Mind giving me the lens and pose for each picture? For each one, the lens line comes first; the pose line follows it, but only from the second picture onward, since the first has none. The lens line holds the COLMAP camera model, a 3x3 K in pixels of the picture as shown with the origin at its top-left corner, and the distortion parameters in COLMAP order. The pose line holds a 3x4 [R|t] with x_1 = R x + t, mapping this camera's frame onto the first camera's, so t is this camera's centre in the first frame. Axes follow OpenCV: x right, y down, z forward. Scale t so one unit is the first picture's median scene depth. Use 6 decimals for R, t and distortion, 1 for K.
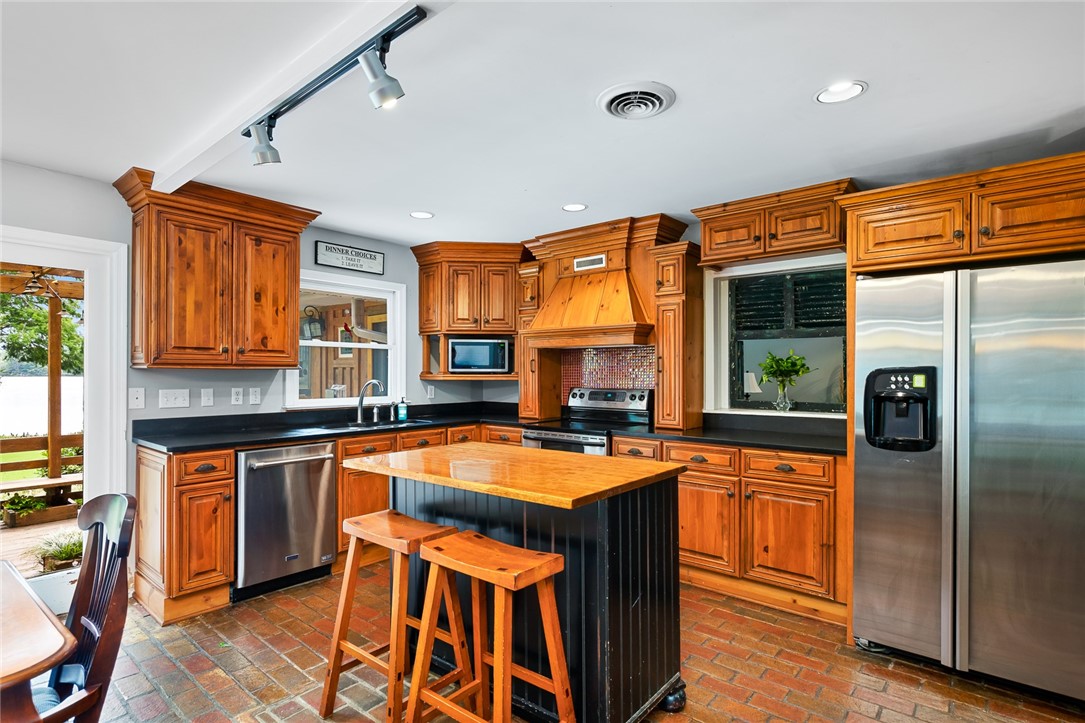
lens RADIAL K [[540.7, 0, 541.8], [0, 540.7, 365.5], [0, 0, 1]] dist [-0.002270, -0.000178]
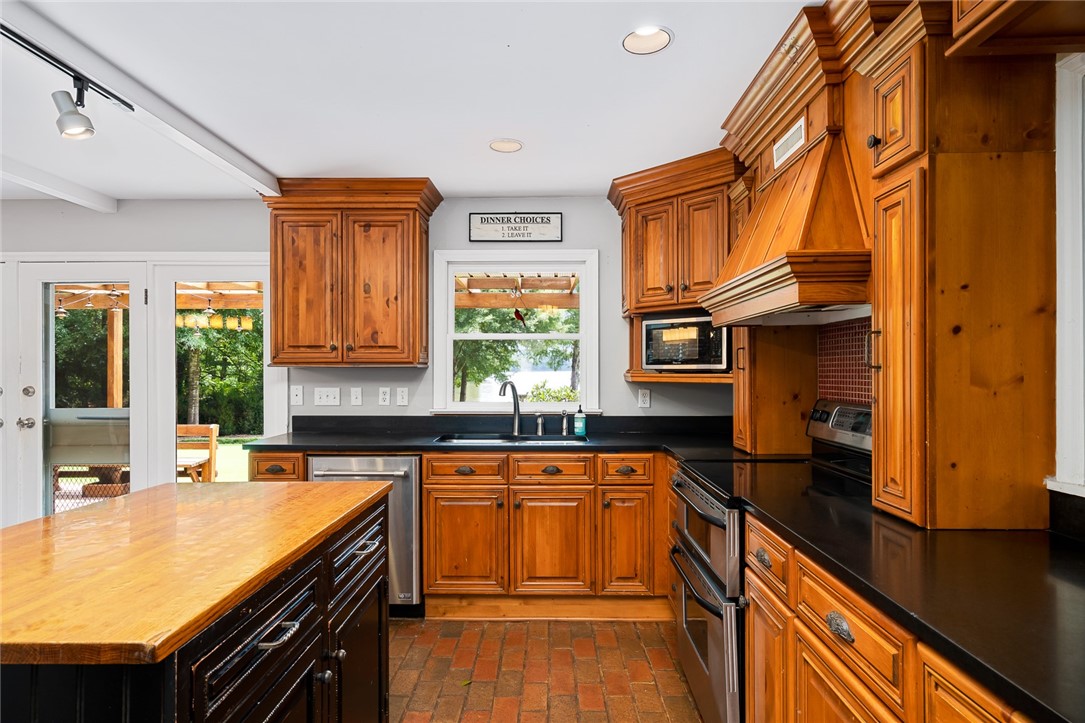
lens RADIAL K [[600.9, 0, 541.9], [0, 600.9, 367.6], [0, 0, 1]] dist [0.007550, 0.000949]
pose [[0.627513, -0.004774, -0.778591, 0.411735], [0.011618, 0.999927, 0.003233, 0.006686], [0.778519, -0.011075, 0.627523, 0.543465]]
